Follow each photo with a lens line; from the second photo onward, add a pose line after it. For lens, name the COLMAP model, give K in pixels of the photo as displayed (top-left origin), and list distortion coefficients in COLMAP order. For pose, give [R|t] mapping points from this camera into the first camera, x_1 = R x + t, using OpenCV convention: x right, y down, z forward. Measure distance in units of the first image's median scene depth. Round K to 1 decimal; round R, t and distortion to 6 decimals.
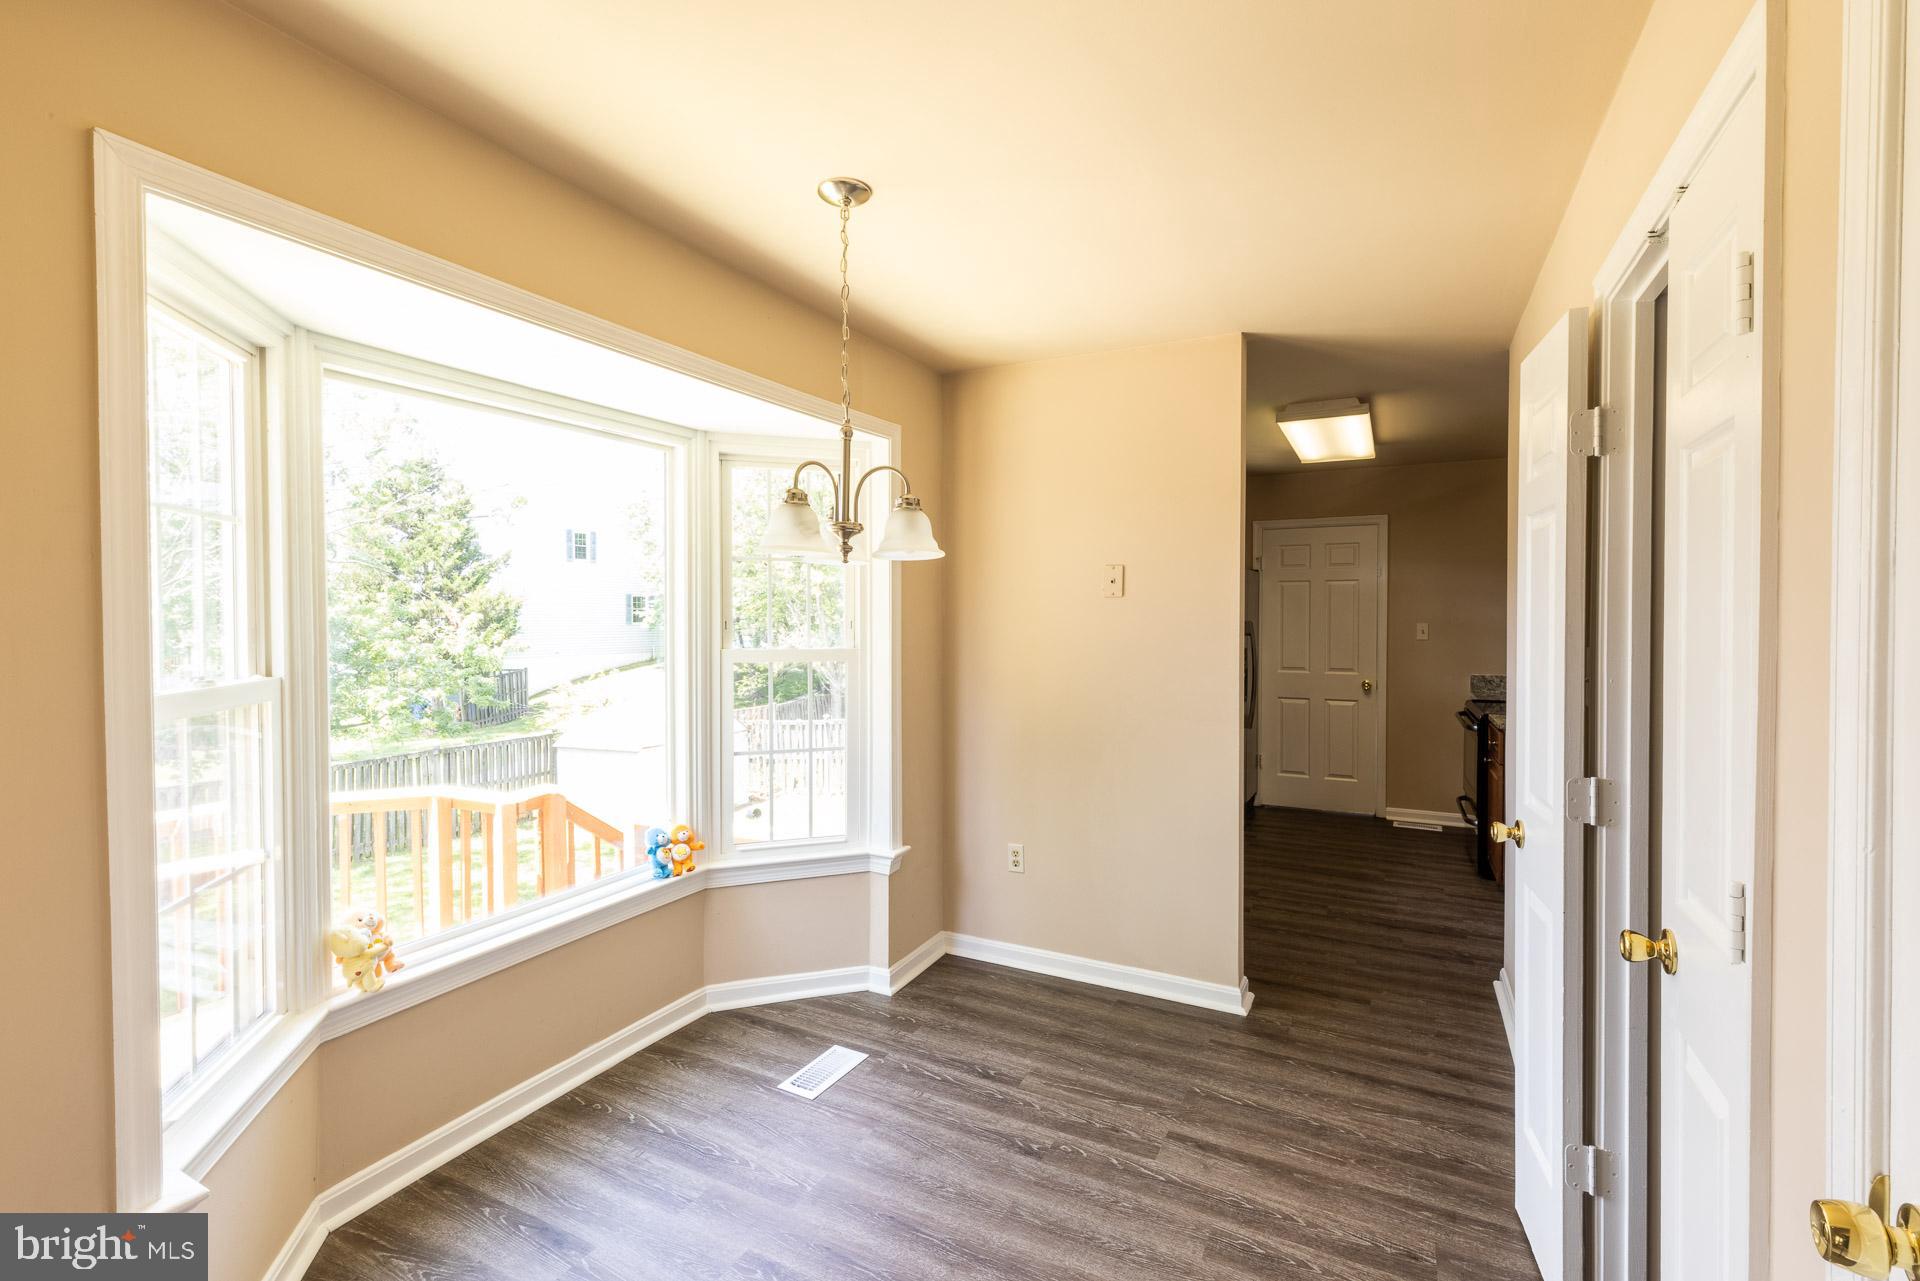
lens RADIAL K [[856.3, 0, 963.9], [0, 856.3, 630.2], [0, 0, 1]] dist [0.007210, -0.000581]
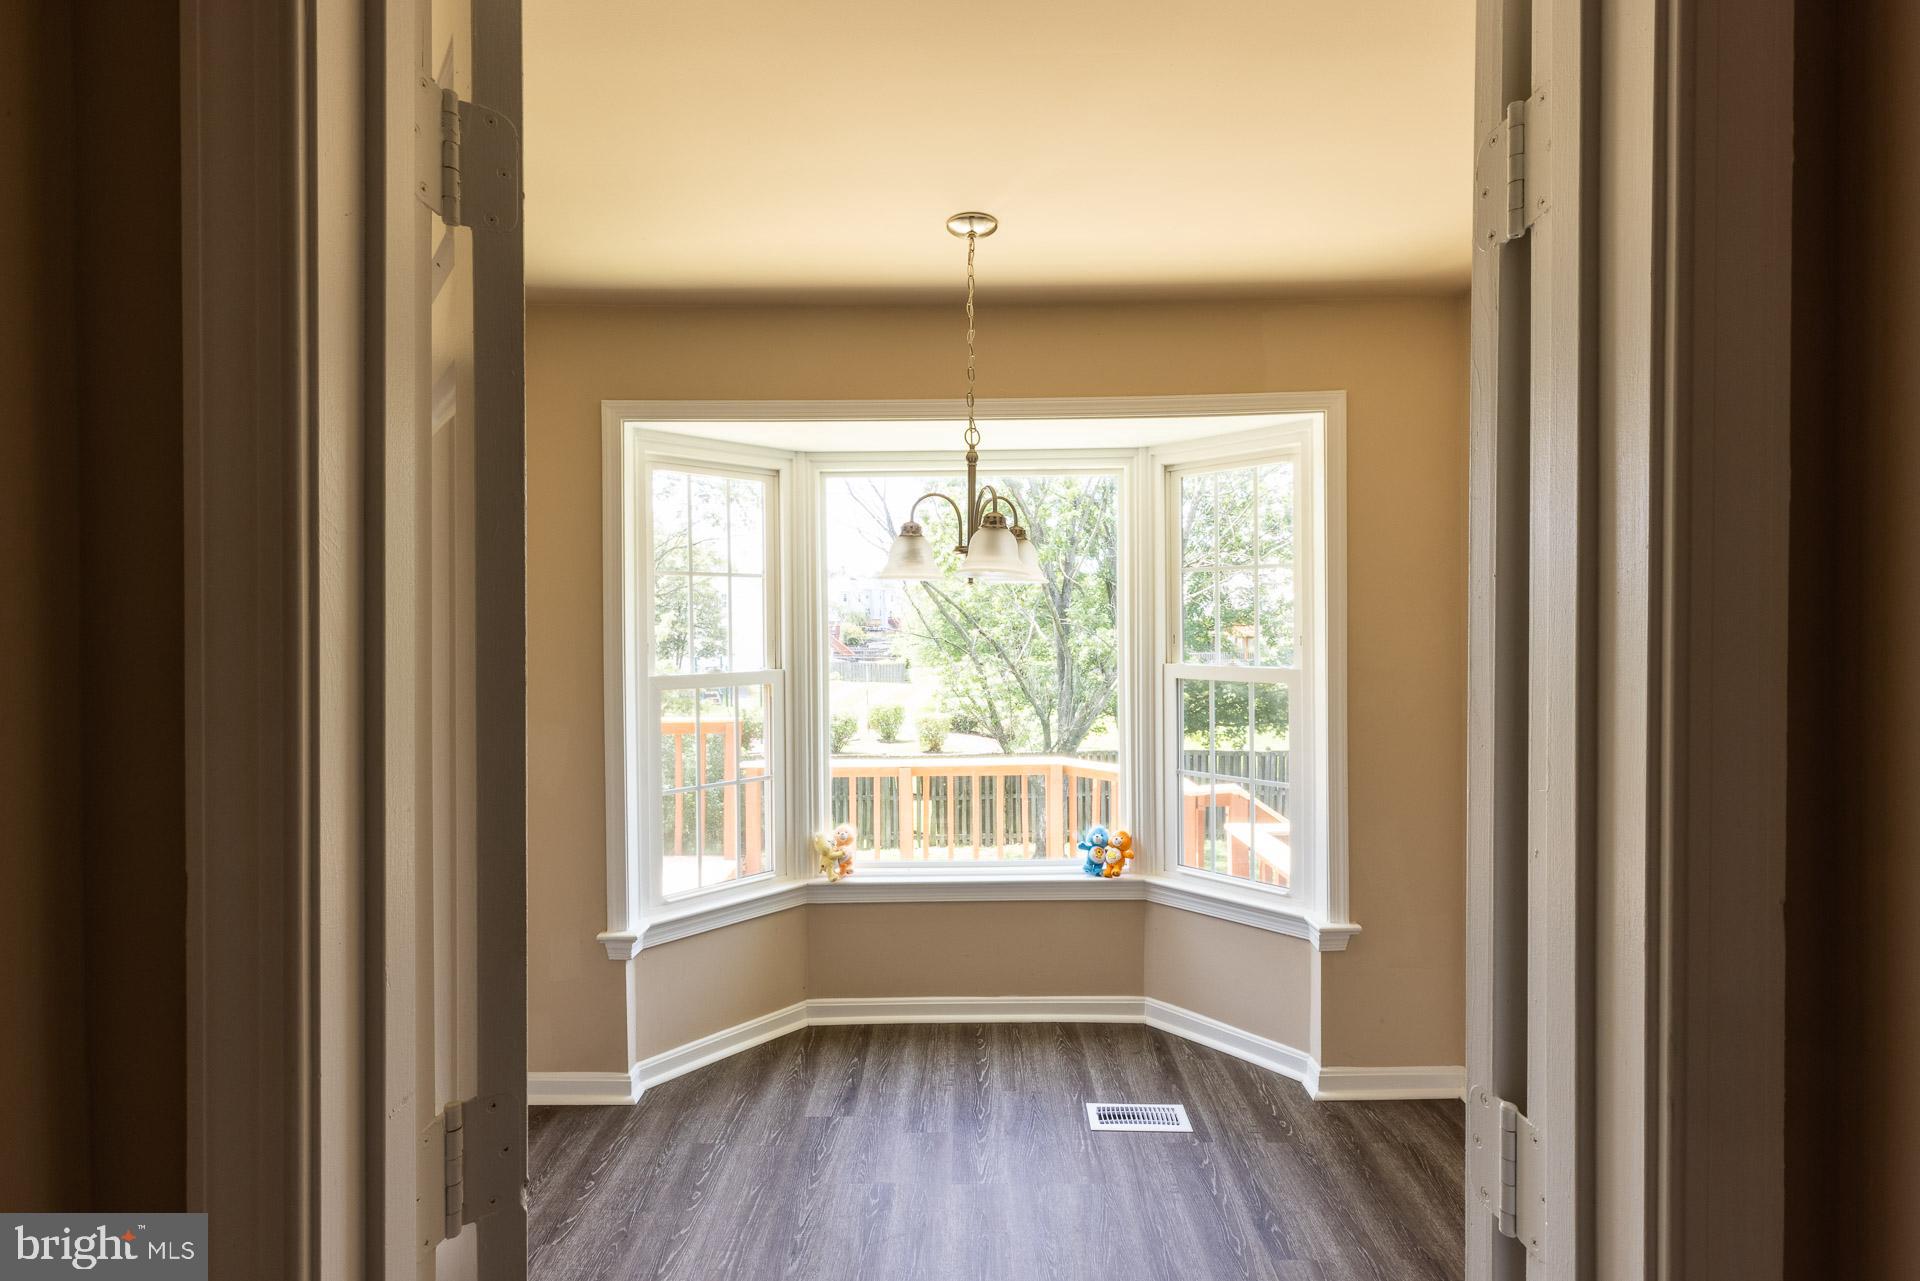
lens RADIAL K [[883.1, 0, 962.2], [0, 883.1, 627.7], [0, 0, 1]] dist [0.004753, -0.000083]
pose [[0.451901, 0.005274, -0.892052, 0.586221], [-0.010520, 0.999944, 0.000583, -0.019163], [0.892006, 0.009121, 0.451932, 0.372173]]
